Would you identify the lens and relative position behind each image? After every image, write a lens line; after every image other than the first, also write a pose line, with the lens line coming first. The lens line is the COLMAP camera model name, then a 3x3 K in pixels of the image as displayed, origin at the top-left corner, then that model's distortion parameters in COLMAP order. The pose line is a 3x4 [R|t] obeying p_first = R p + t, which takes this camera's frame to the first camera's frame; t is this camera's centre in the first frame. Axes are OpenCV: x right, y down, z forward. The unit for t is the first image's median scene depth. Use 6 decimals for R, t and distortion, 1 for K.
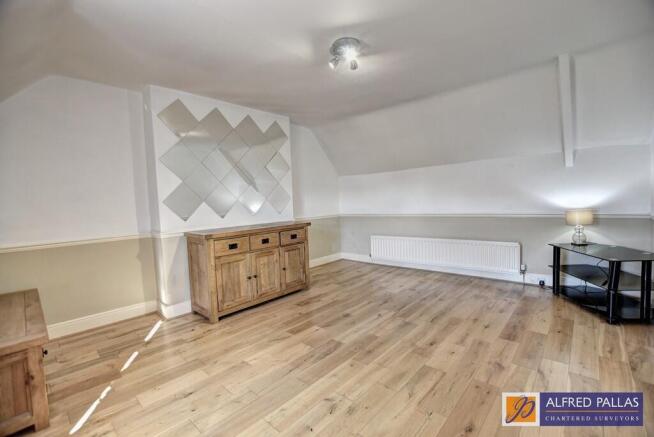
lens RADIAL K [[294.9, 0, 328.9], [0, 294.9, 215.3], [0, 0, 1]] dist [-0.004040, -0.000526]
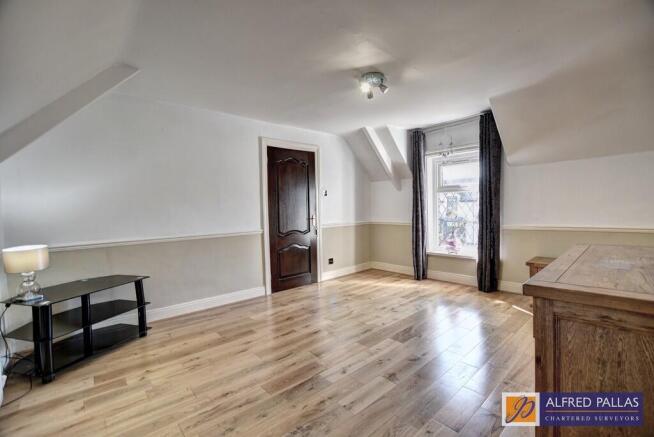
lens RADIAL K [[294.9, 0, 328.9], [0, 294.9, 215.3], [0, 0, 1]] dist [-0.004040, -0.000526]
pose [[-0.992797, 0.052985, 0.107451, 0.121149], [0.061580, 0.995025, 0.078319, -0.110914], [-0.102767, 0.084371, -0.991121, 1.838611]]
